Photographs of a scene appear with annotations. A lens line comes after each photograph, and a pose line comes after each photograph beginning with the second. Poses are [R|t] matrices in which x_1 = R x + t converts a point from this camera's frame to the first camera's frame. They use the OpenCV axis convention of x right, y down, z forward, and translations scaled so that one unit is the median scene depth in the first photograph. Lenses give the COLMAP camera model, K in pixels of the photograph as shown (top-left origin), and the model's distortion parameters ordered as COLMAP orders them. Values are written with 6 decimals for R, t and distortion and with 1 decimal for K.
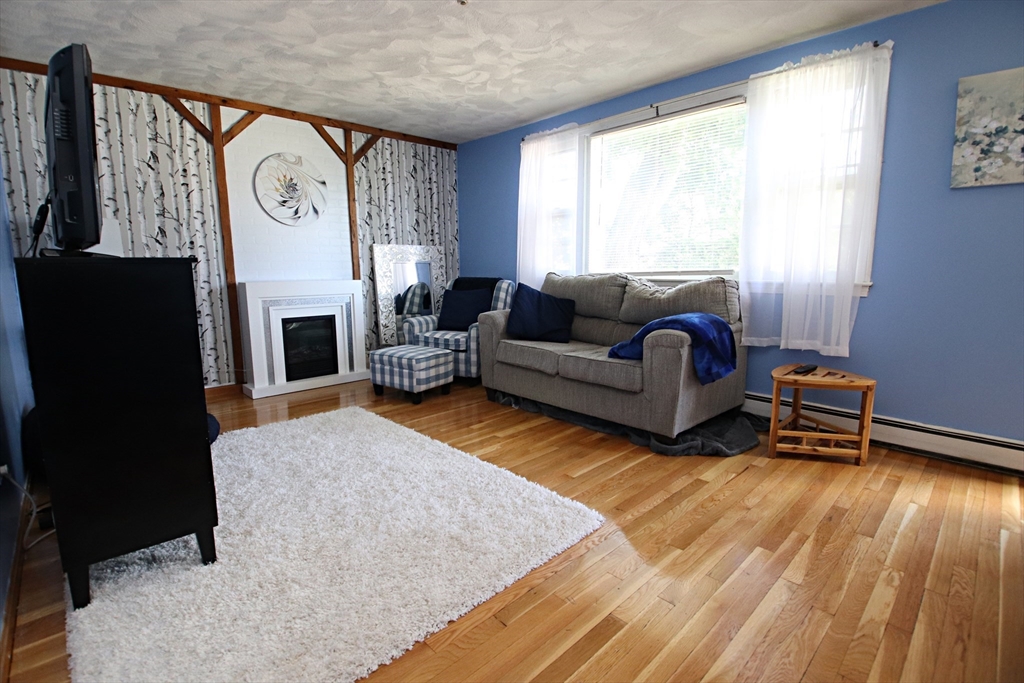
lens RADIAL K [[474.7, 0, 511.3], [0, 474.7, 341.0], [0, 0, 1]] dist [0.005063, -0.019839]
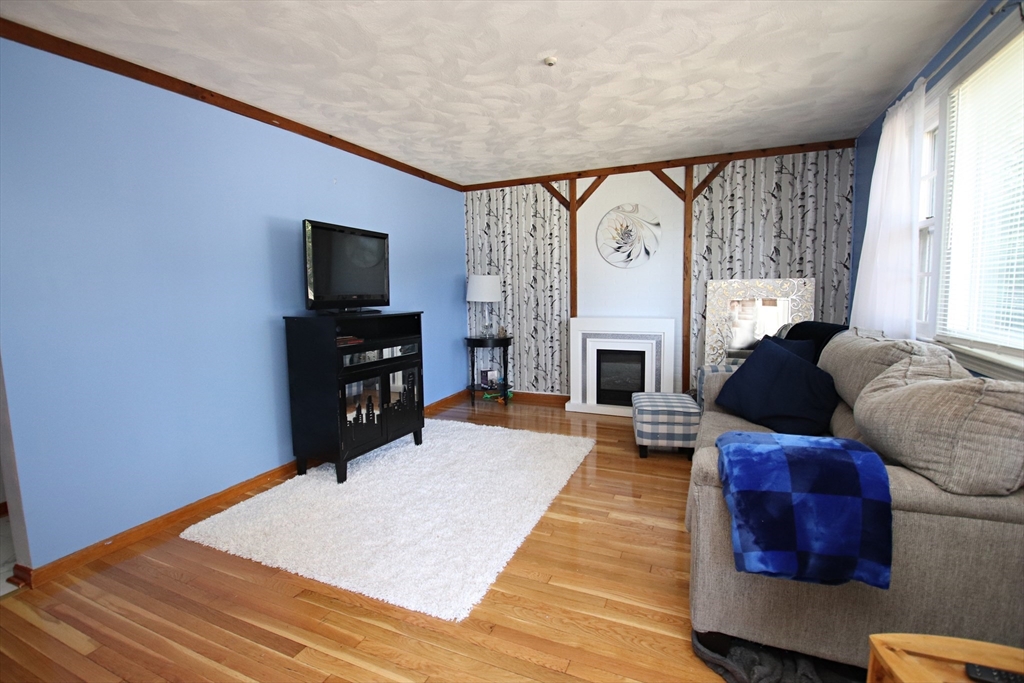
lens RADIAL K [[474.7, 0, 506.0], [0, 474.7, 340.9], [0, 0, 1]] dist [0.005063, -0.019839]
pose [[0.369934, 0.100922, -0.923560, 0.491880], [-0.129057, 0.990027, 0.056491, -0.101626], [0.920051, 0.098294, 0.379269, 0.343308]]
